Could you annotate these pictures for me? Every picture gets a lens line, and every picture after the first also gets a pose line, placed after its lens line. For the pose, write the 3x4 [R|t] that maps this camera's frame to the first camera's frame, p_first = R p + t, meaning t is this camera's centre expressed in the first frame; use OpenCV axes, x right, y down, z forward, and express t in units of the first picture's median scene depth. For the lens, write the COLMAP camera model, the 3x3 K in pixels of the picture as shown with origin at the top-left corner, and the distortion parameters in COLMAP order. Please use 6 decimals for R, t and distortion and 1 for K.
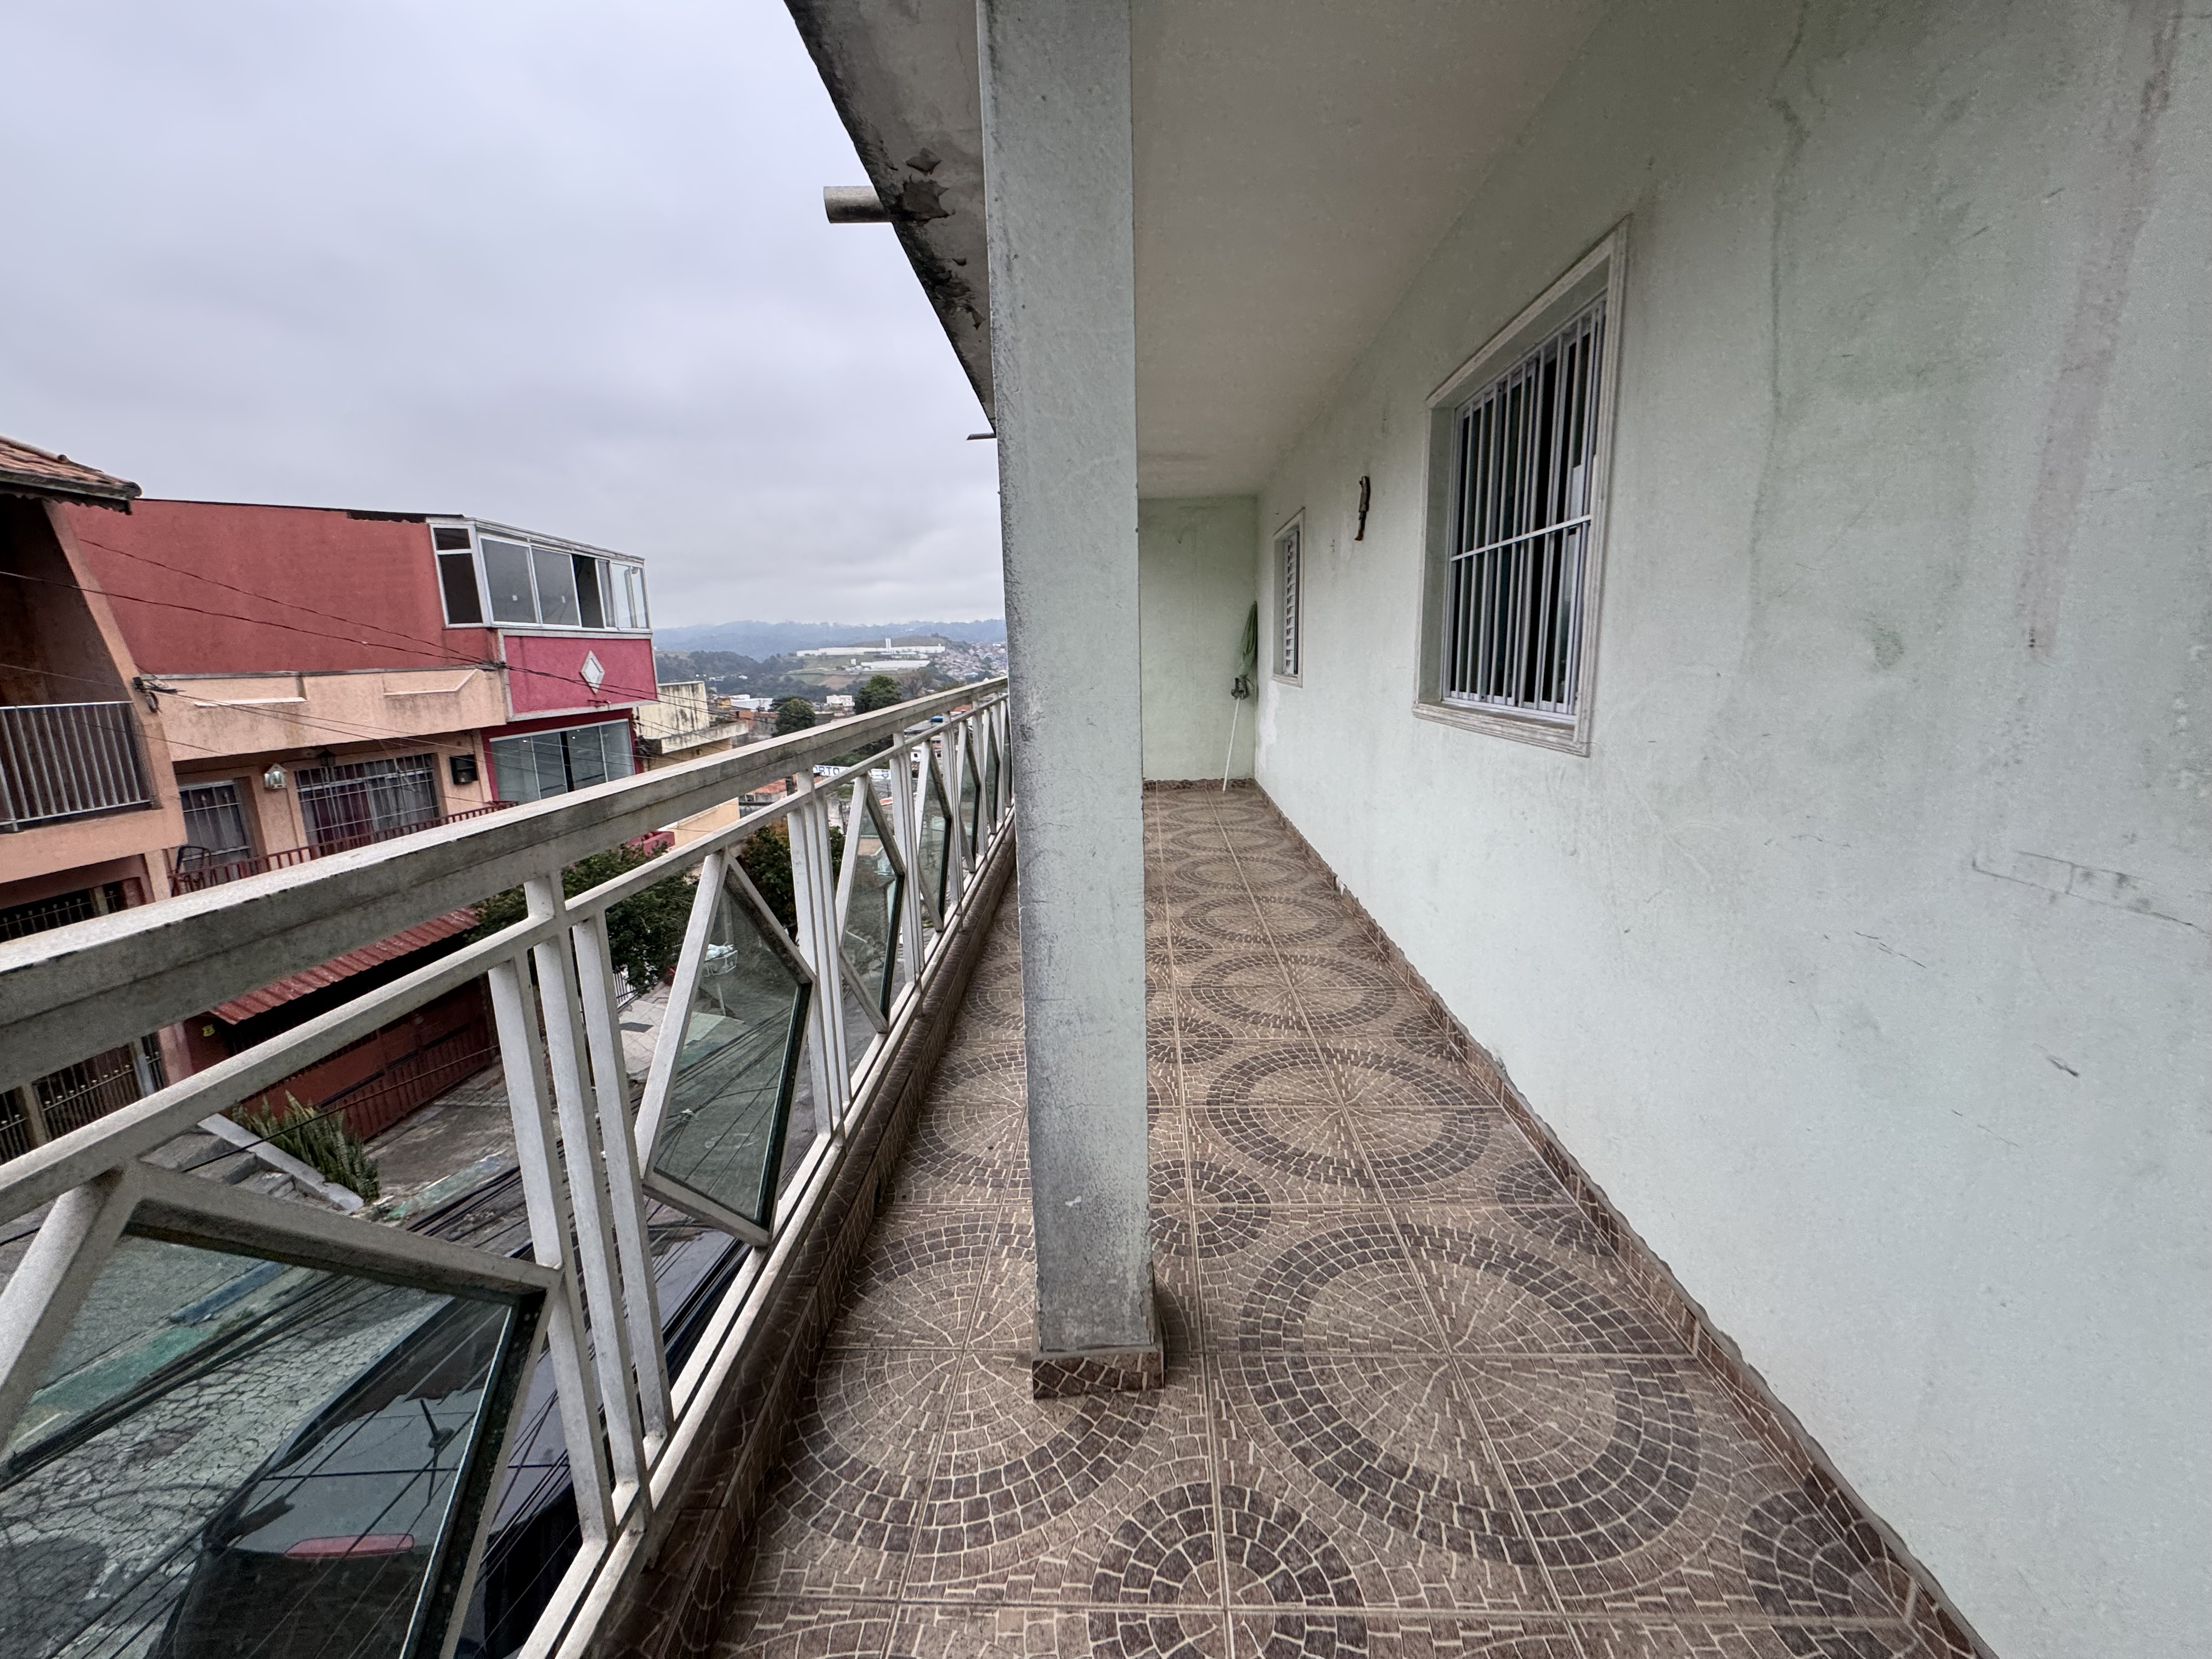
lens RADIAL K [[883.3, 0, 1107.9], [0, 883.3, 824.6], [0, 0, 1]] dist [-0.002996, -0.000206]
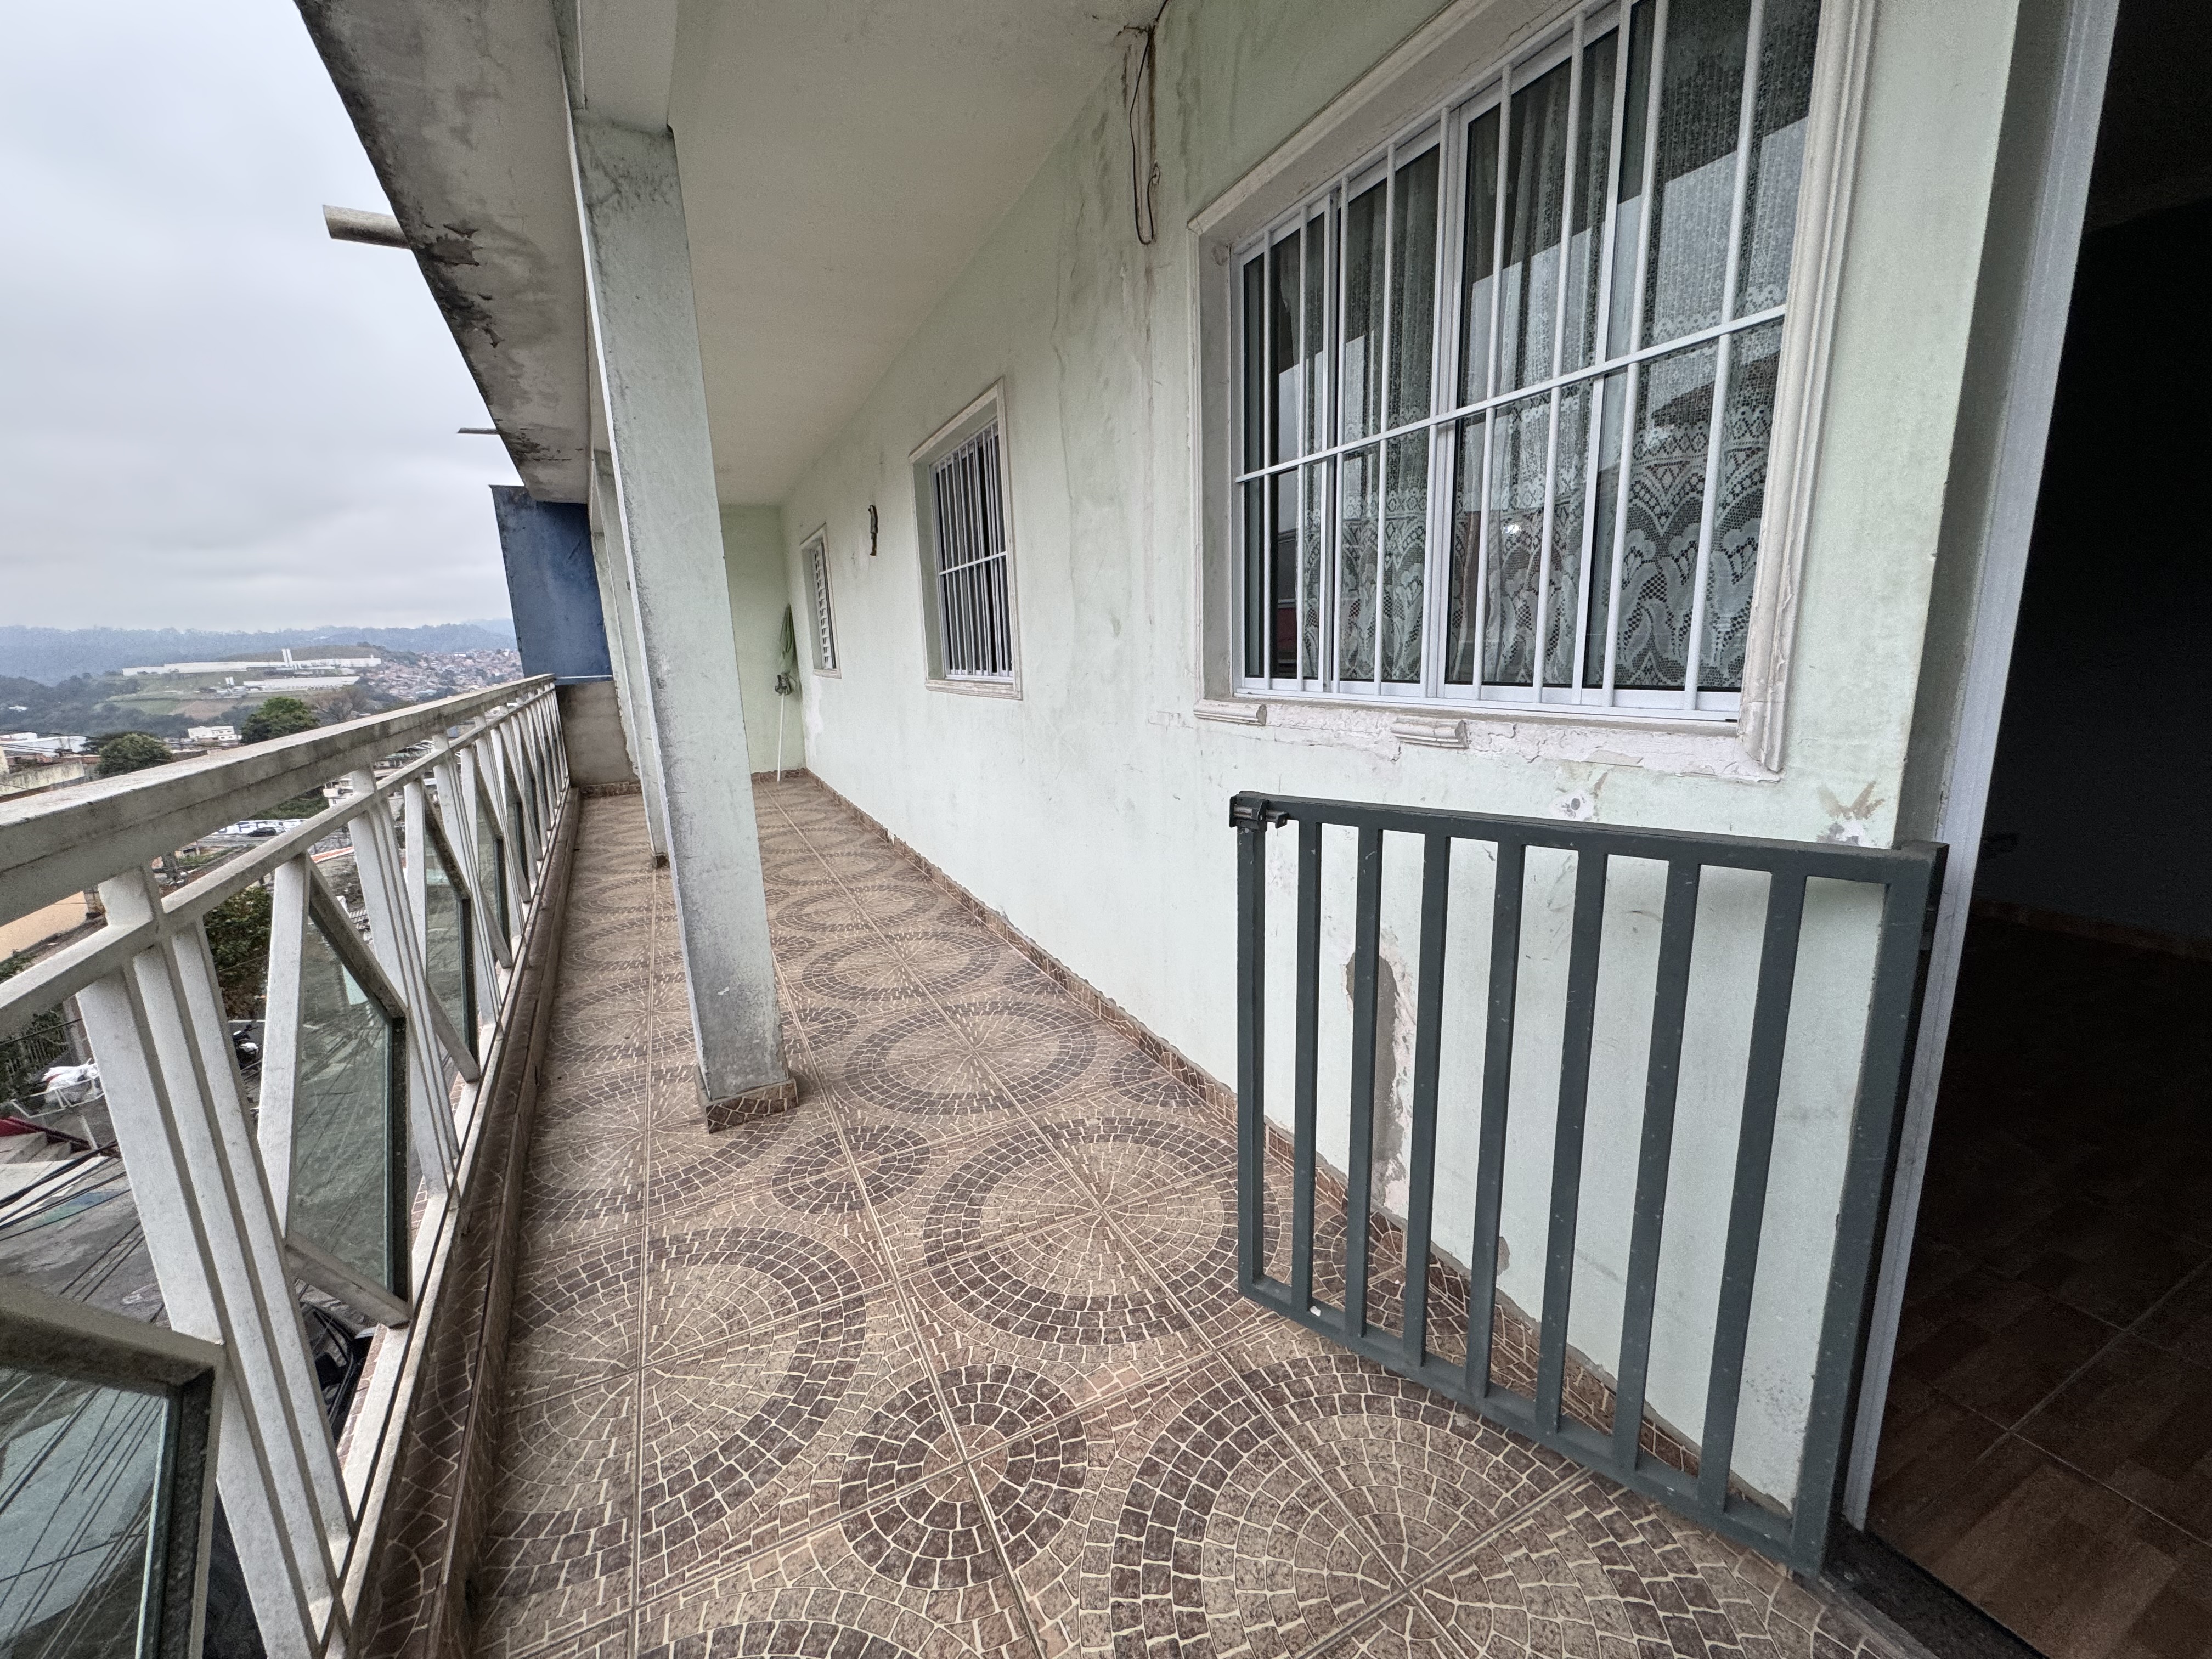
lens RADIAL K [[883.3, 0, 1107.9], [0, 883.3, 824.6], [0, 0, 1]] dist [-0.002996, -0.000206]
pose [[0.876123, -0.106591, 0.470155, -0.089280], [0.108870, 0.993803, 0.022433, 0.109926], [-0.469633, 0.031532, 0.882298, -0.417782]]
